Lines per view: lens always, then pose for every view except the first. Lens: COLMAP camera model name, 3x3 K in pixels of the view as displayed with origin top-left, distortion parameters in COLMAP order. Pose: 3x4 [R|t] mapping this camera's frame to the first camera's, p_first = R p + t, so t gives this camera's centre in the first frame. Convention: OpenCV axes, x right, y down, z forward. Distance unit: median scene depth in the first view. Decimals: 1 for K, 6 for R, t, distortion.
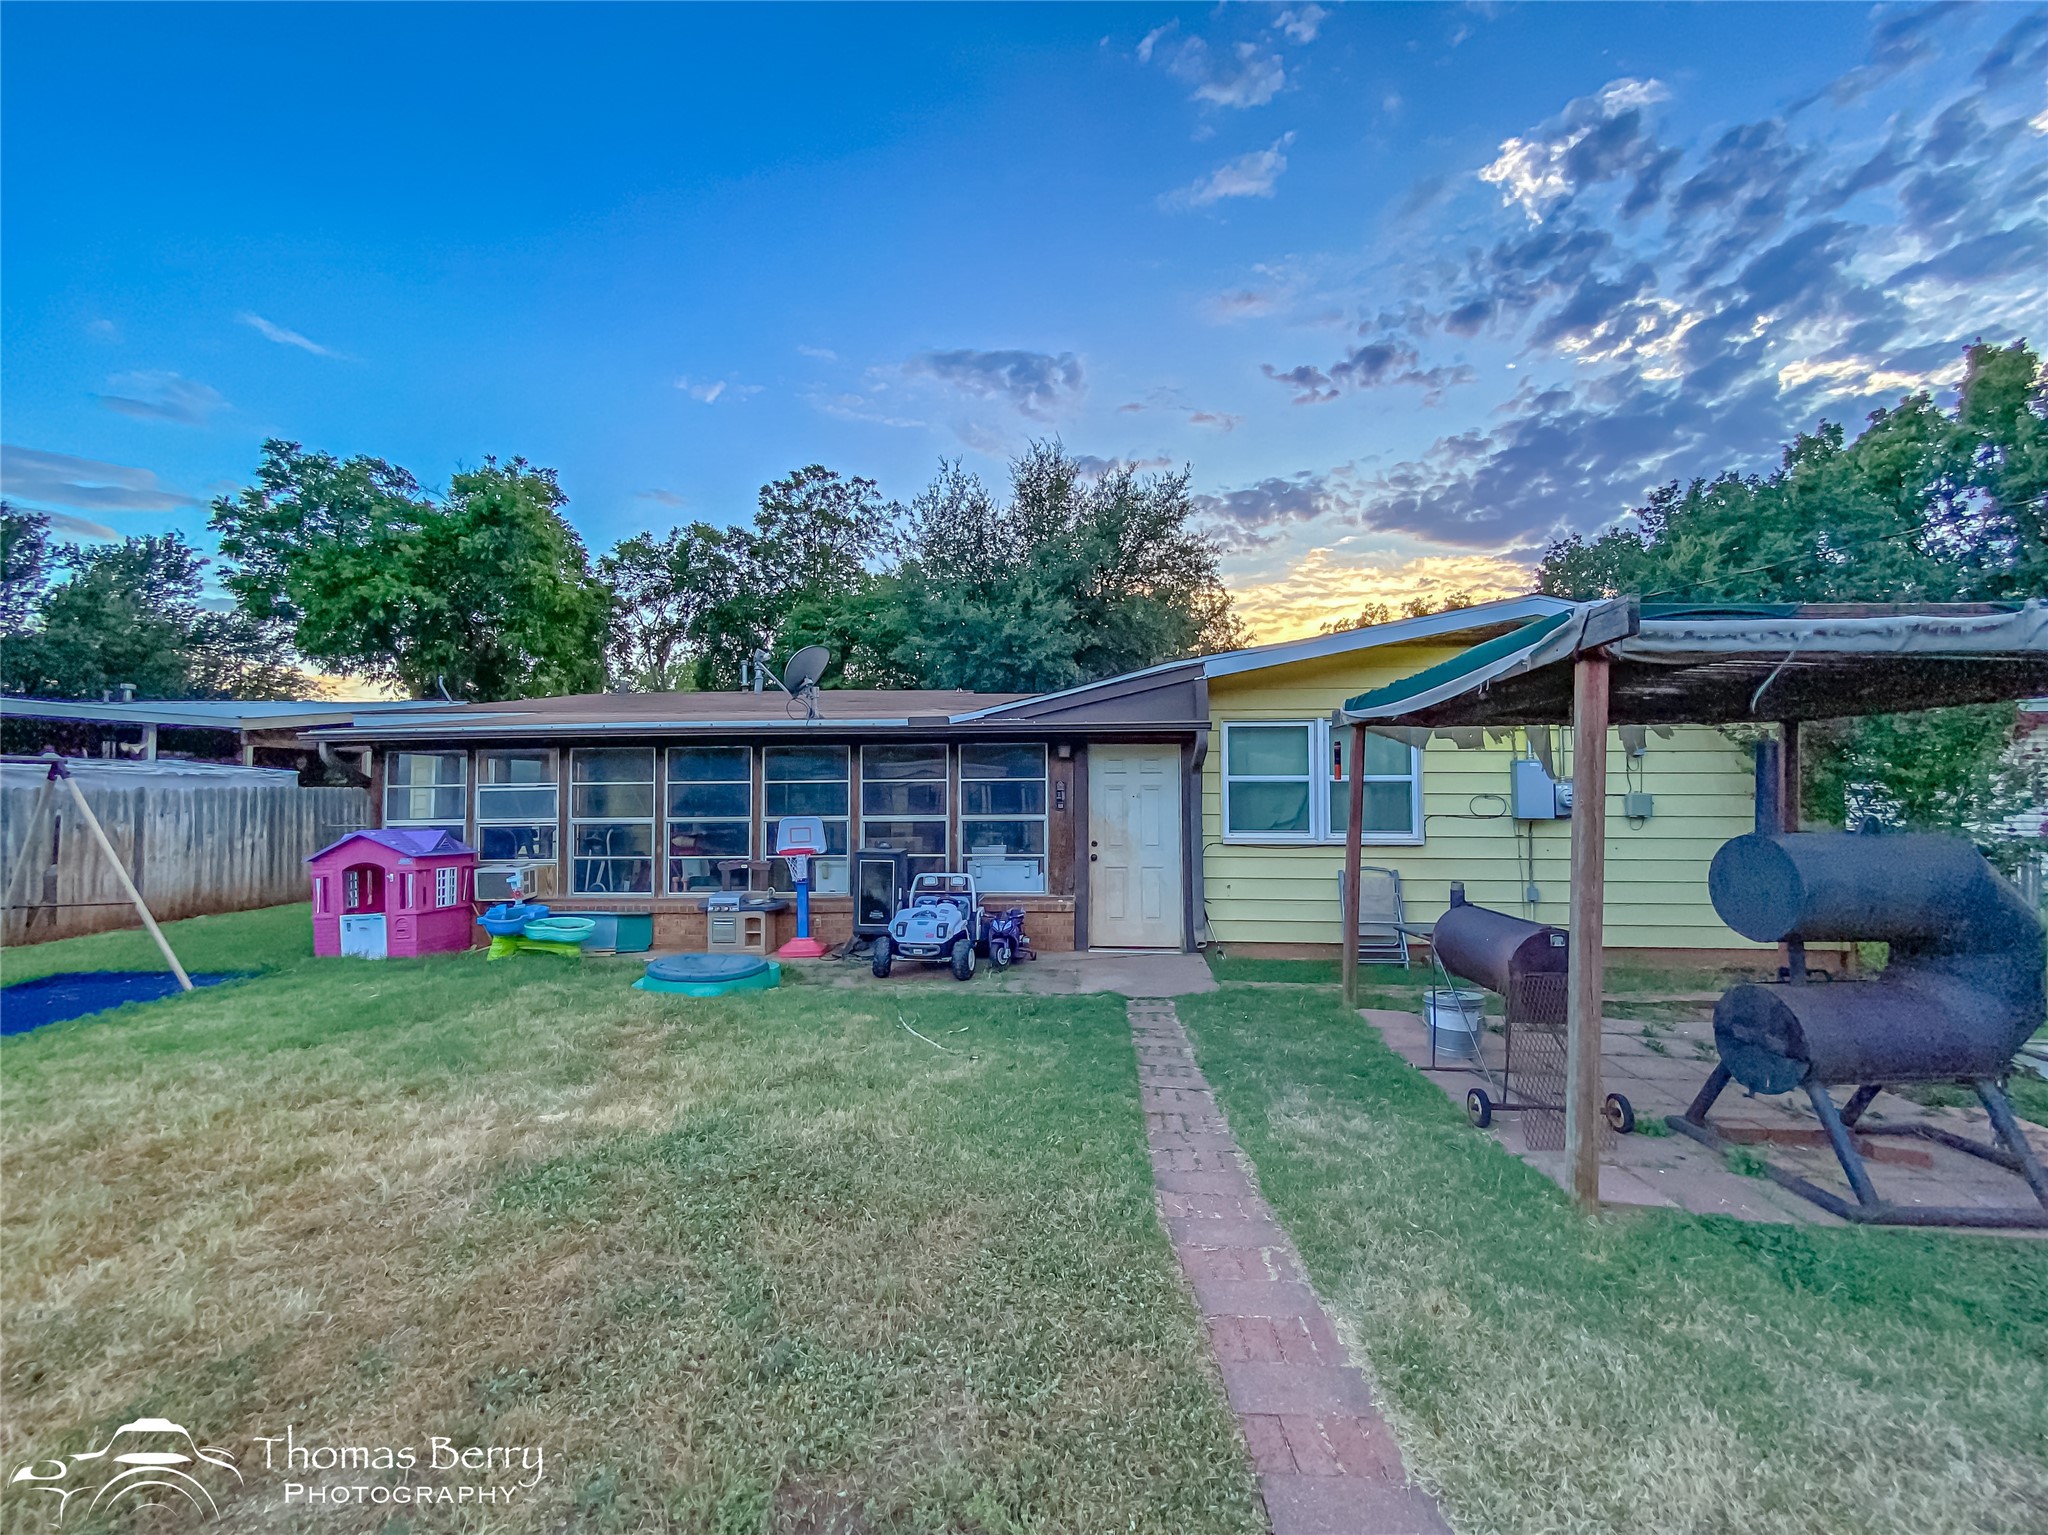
lens RADIAL K [[827.4, 0, 1020.9], [0, 827.4, 763.1], [0, 0, 1]] dist [0.001362, -0.000187]
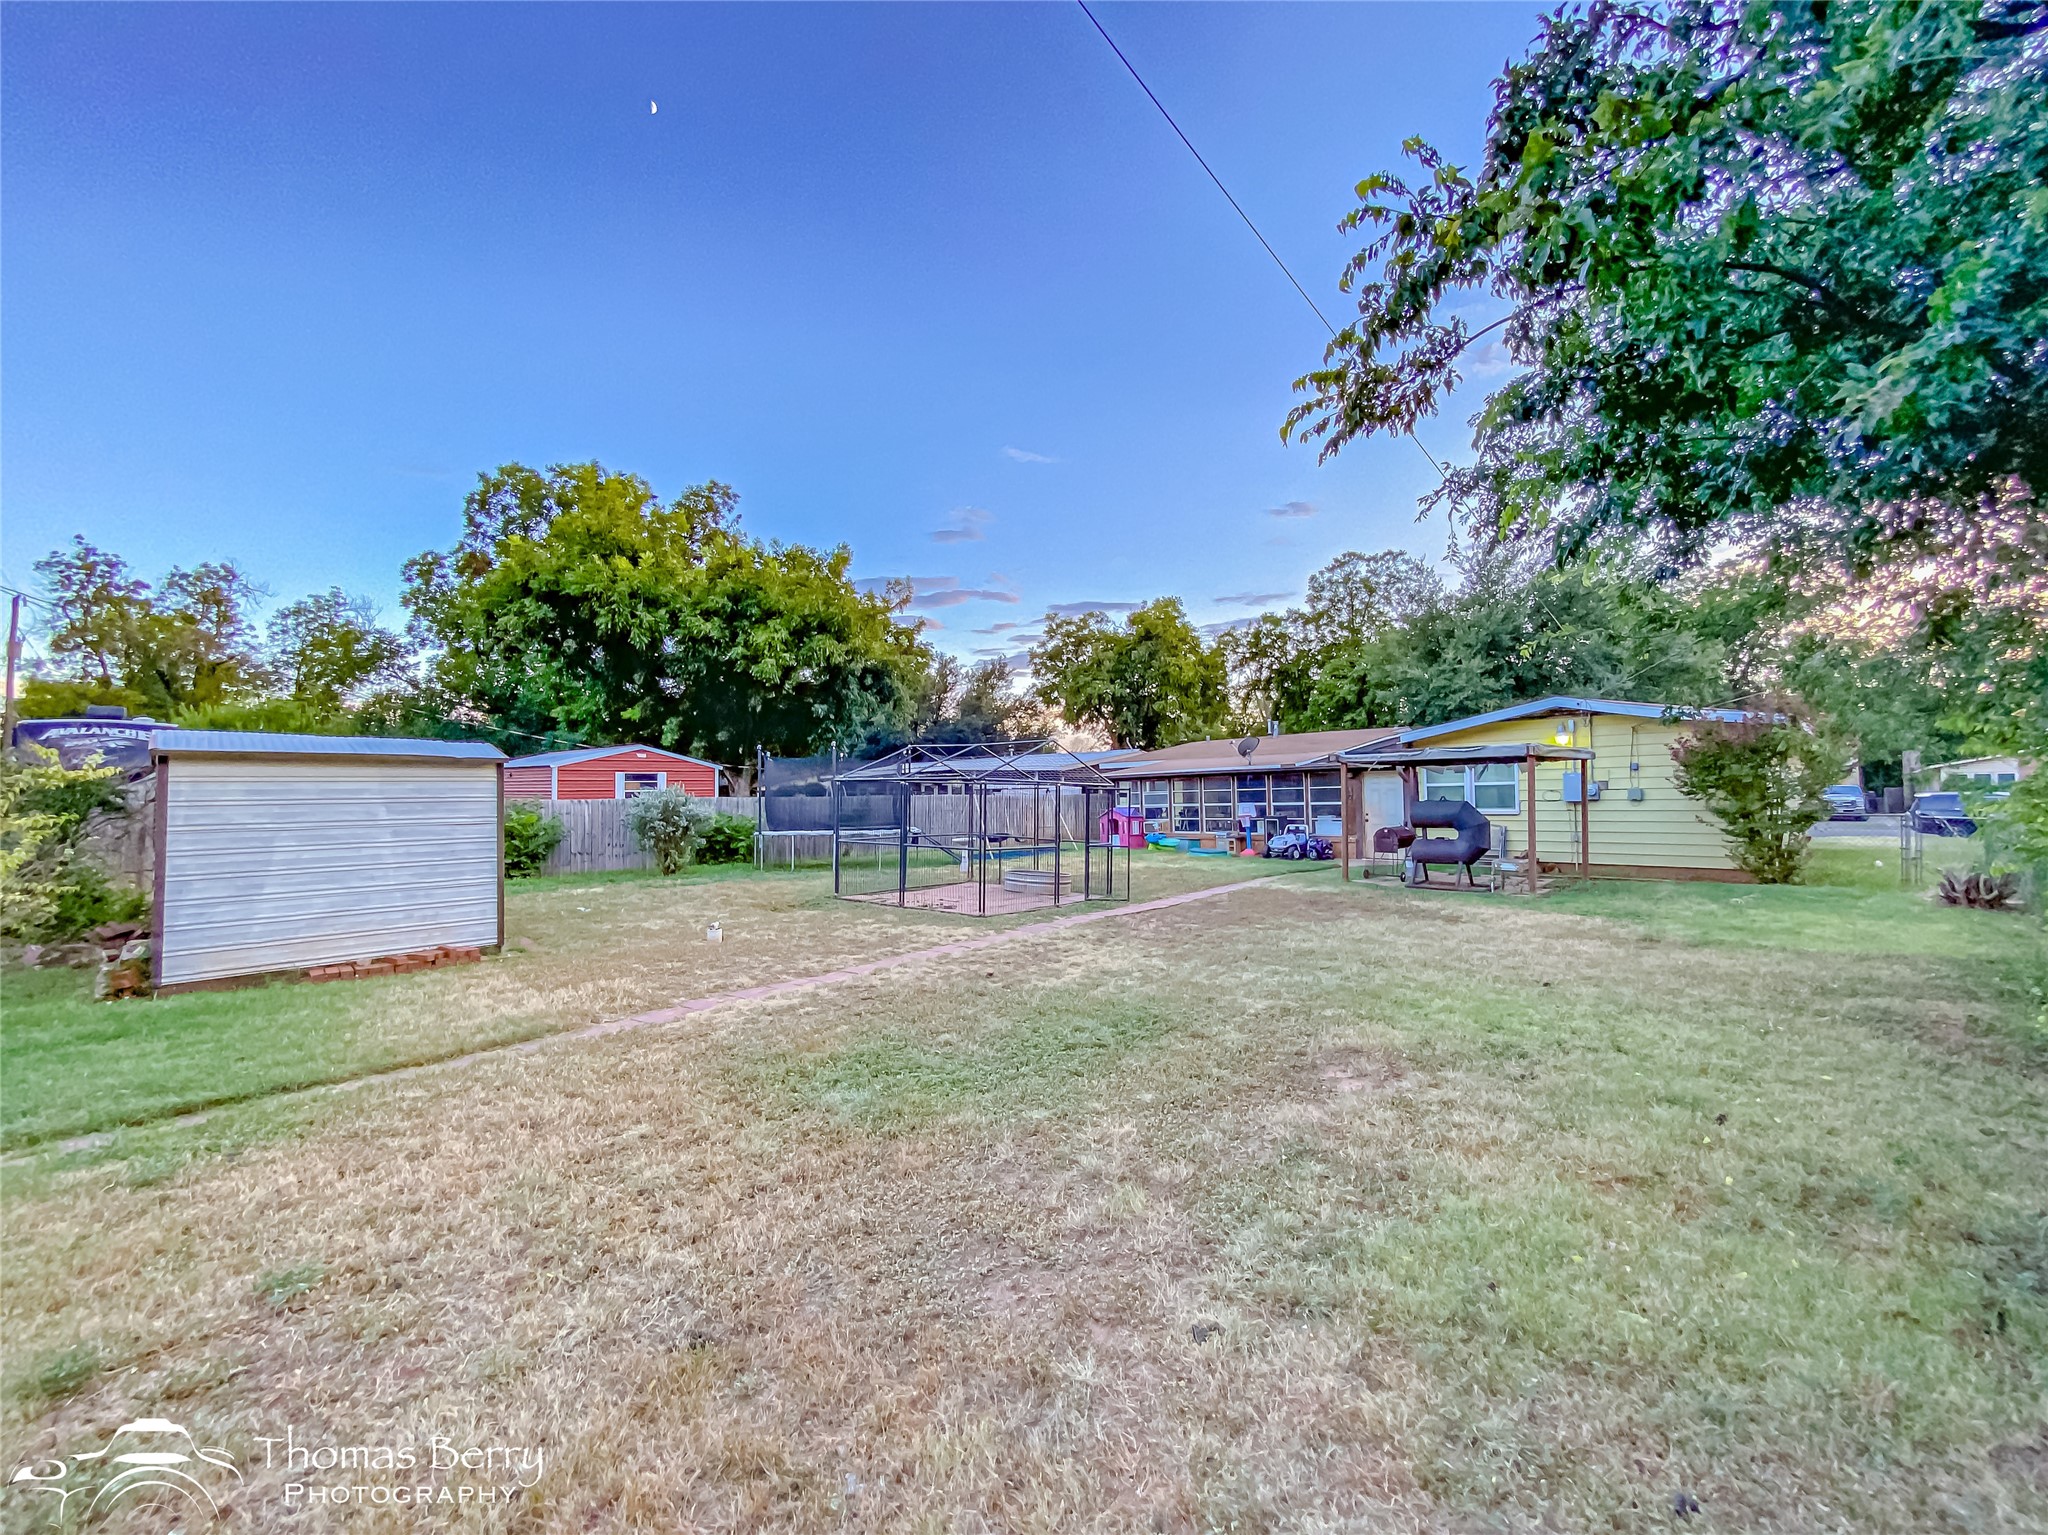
lens RADIAL K [[837.5, 0, 1025.2], [0, 837.5, 758.8], [0, 0, 1]] dist [0.026925, -0.016699]
pose [[0.747312, -0.039256, -0.663312, 0.315620], [0.033057, 0.999214, -0.021892, -0.013166], [0.663650, -0.005567, 0.748022, -0.470404]]
